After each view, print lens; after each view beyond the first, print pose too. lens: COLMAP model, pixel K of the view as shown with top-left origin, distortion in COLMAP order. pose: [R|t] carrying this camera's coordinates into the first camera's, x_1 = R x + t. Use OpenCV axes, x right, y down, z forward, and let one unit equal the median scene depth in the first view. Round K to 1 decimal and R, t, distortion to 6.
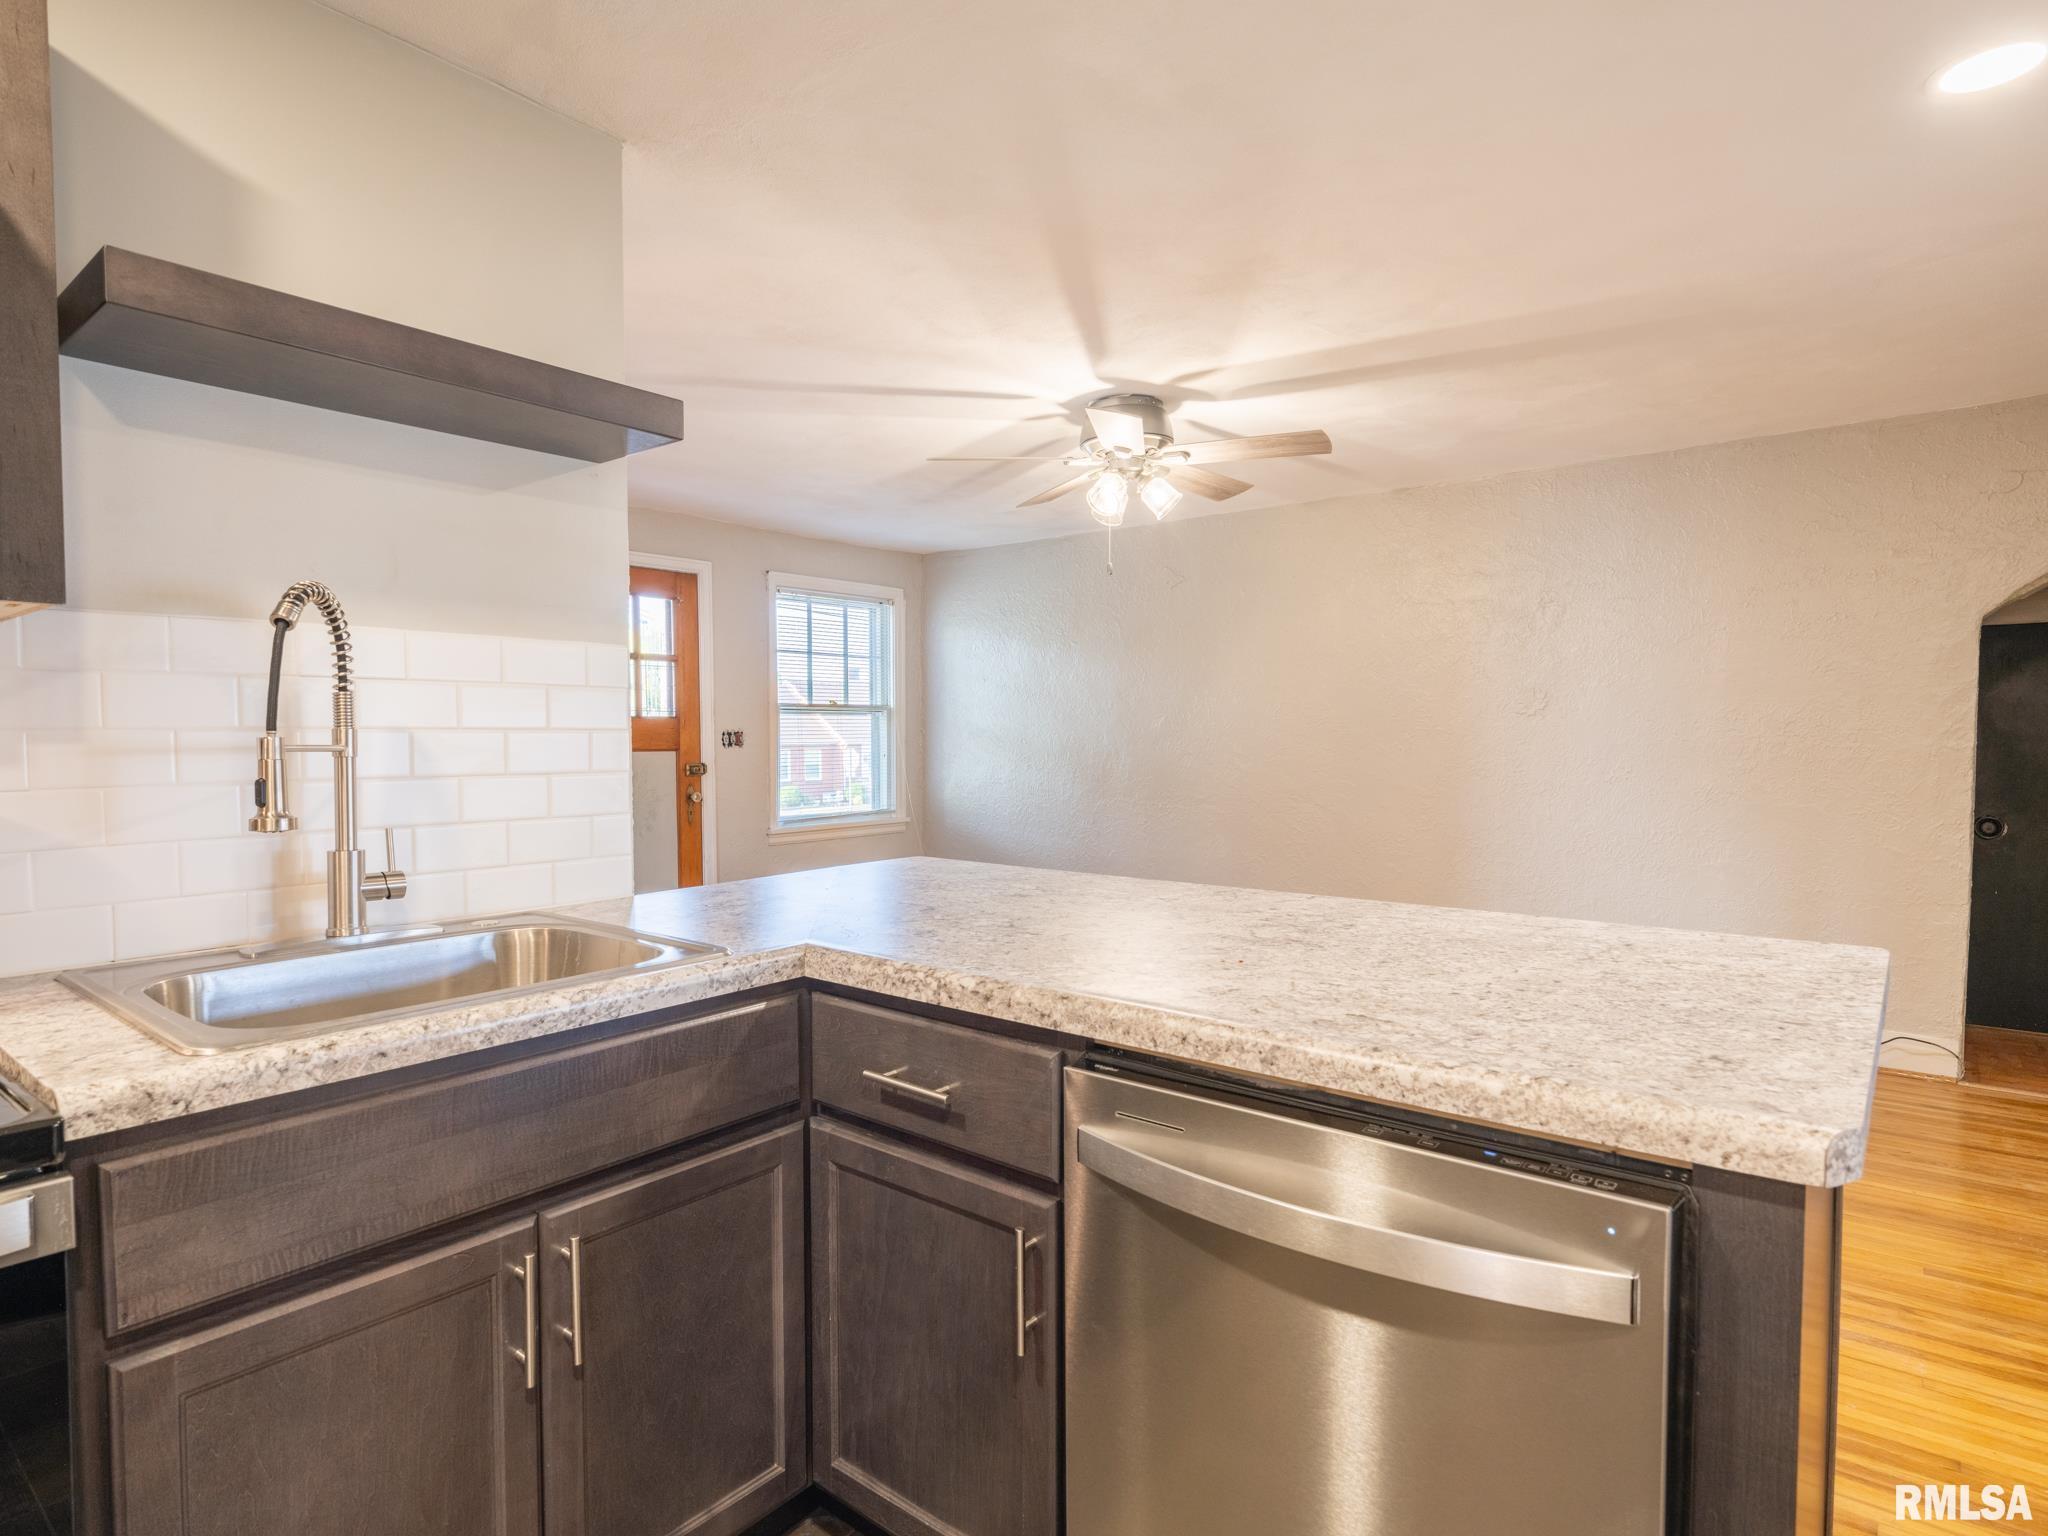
lens RADIAL K [[1116.0, 0, 1010.9], [0, 1116.0, 774.5], [0, 0, 1]] dist [0.002793, -0.003343]
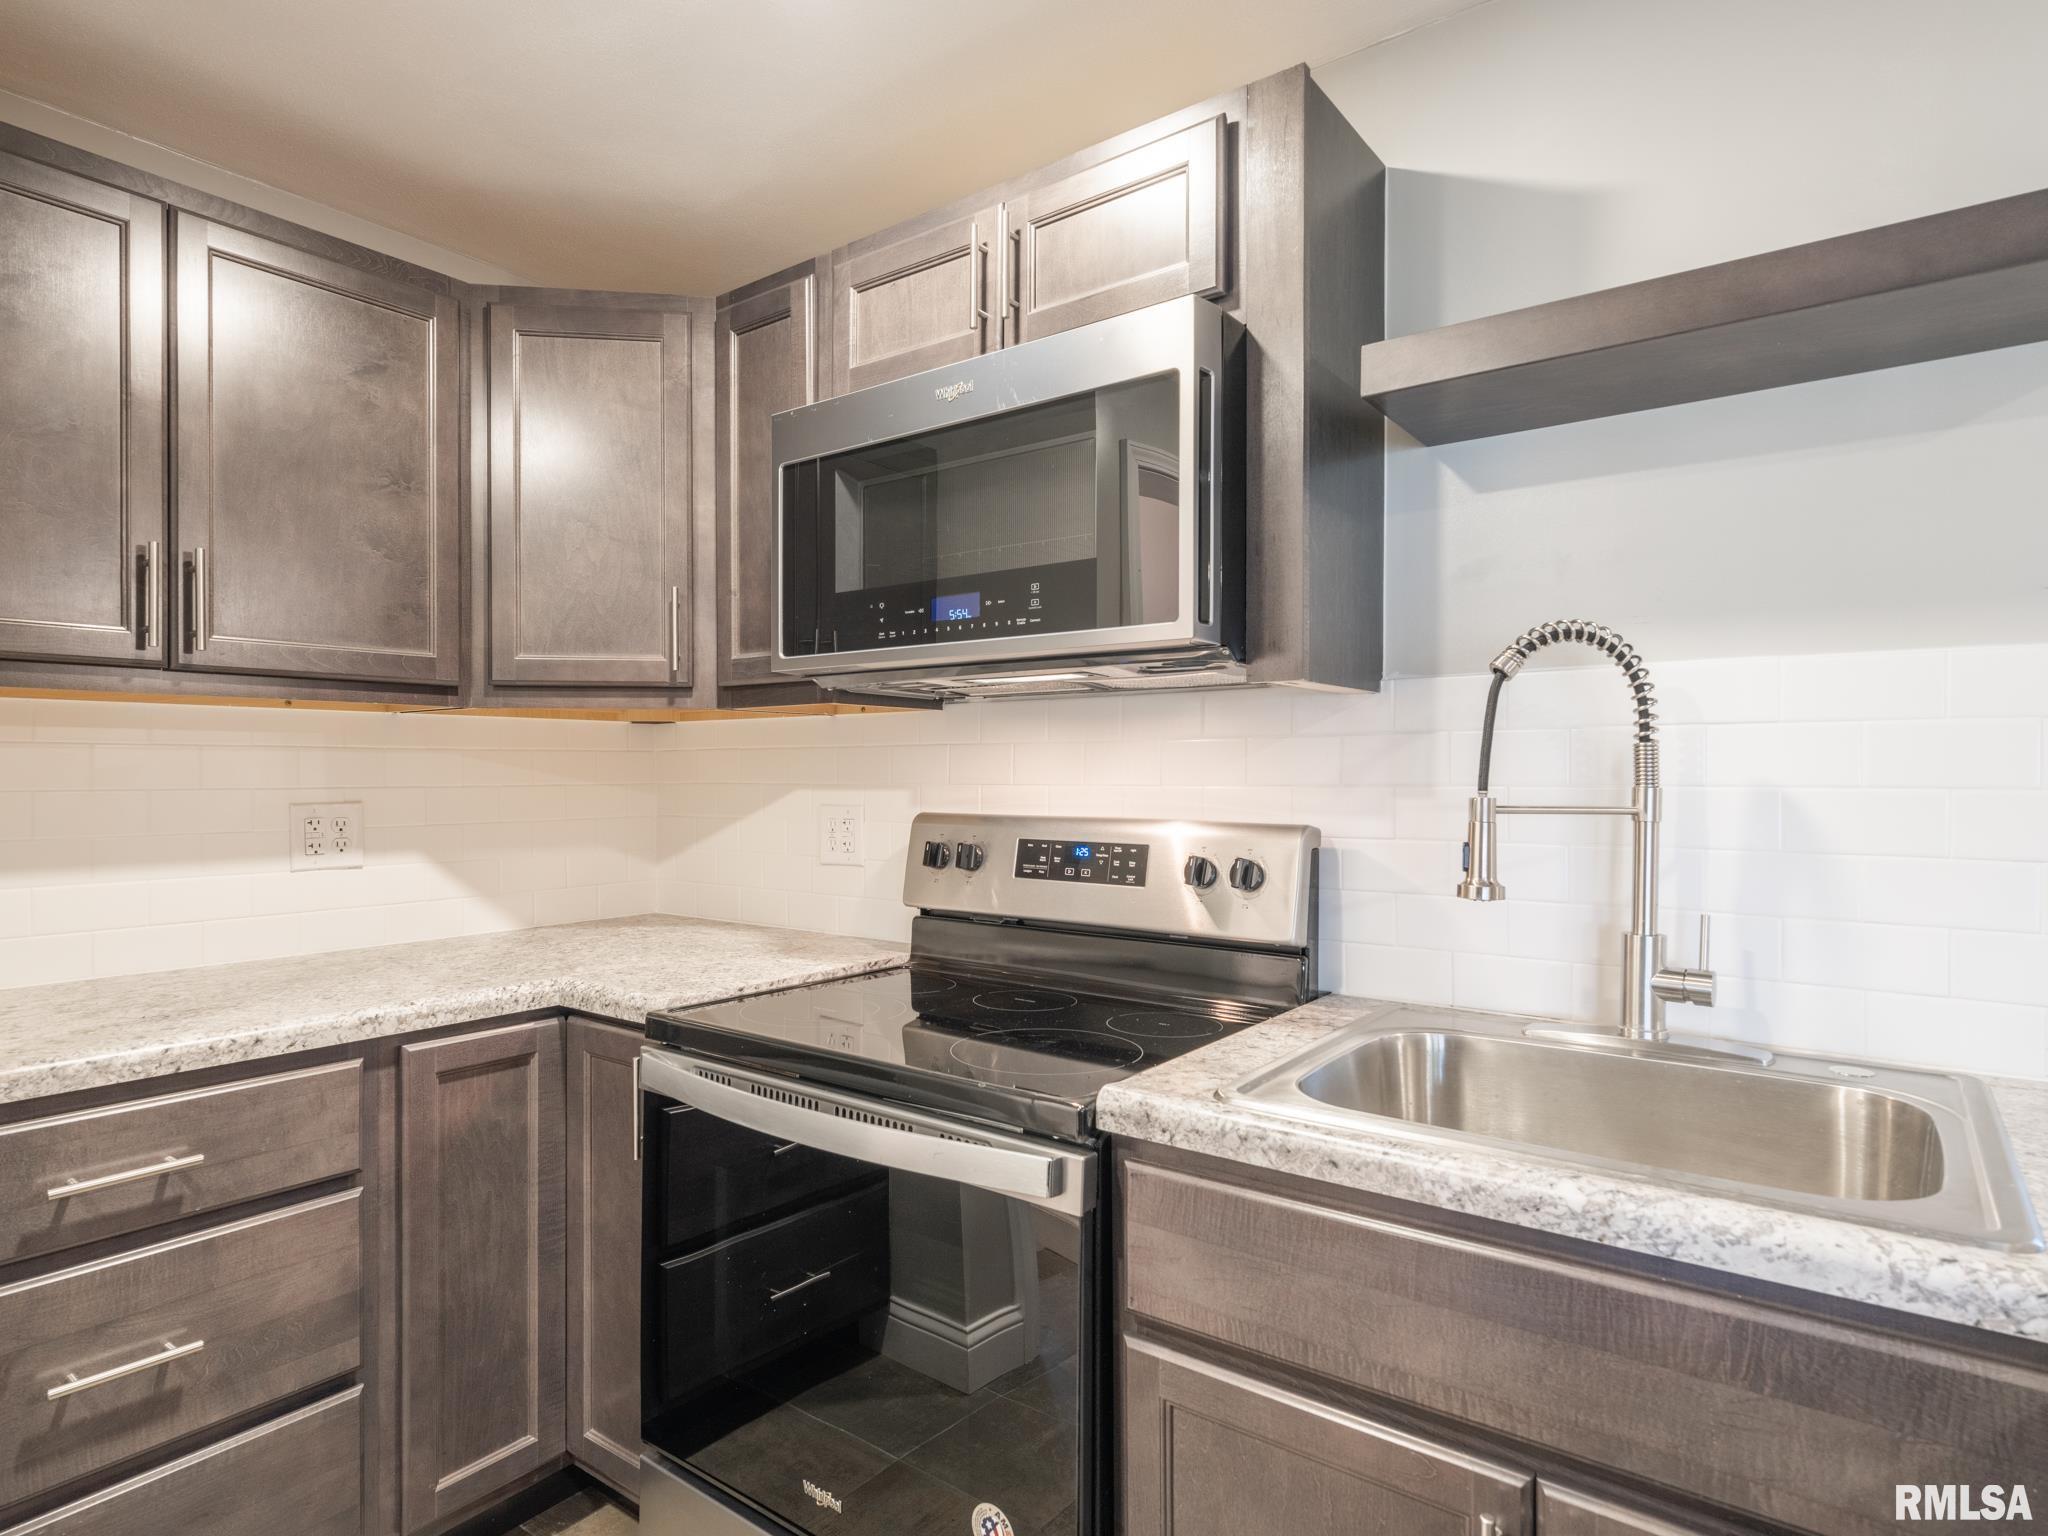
lens RADIAL K [[1130.2, 0, 1007.5], [0, 1130.2, 773.7], [0, 0, 1]] dist [0.003970, -0.004656]
pose [[0.027955, 0.003236, -0.999604, 0.240086], [-0.036991, 0.999313, 0.002201, -0.036872], [0.998925, 0.036915, 0.028056, 0.527227]]
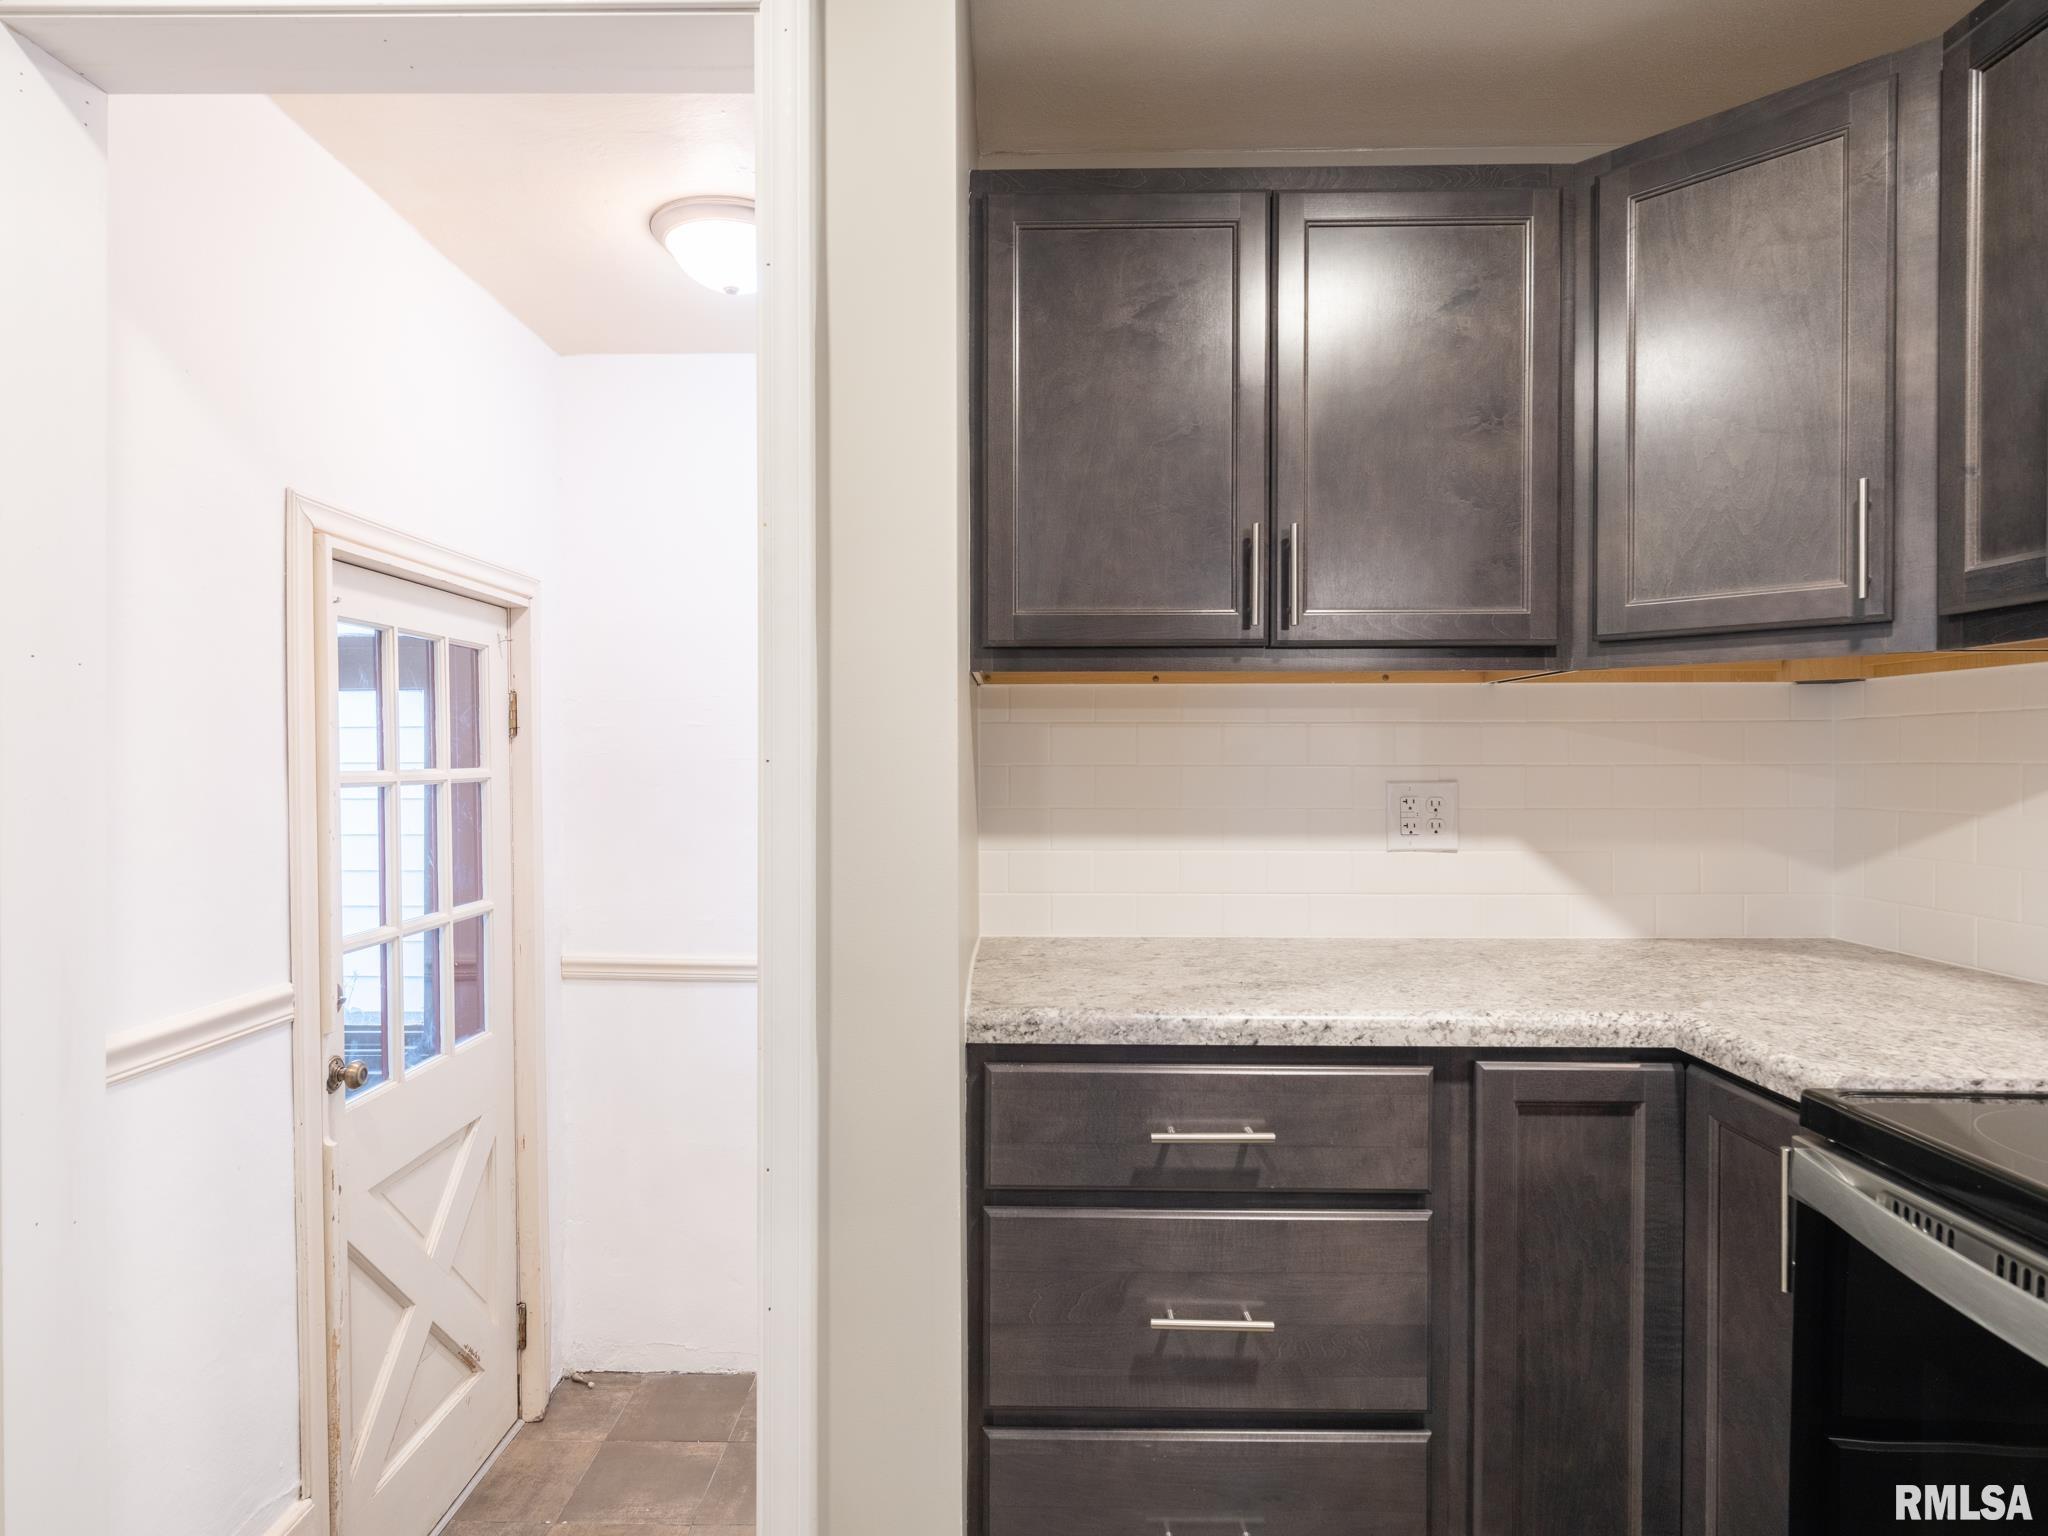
lens RADIAL K [[1152.0, 0, 1001.8], [0, 1152.0, 774.4], [0, 0, 1]] dist [0.004157, -0.002438]
pose [[-0.787690, 0.009870, -0.615993, 0.039142], [-0.021617, 0.998813, 0.043646, -0.022949], [0.615693, 0.047695, -0.786542, 0.485999]]
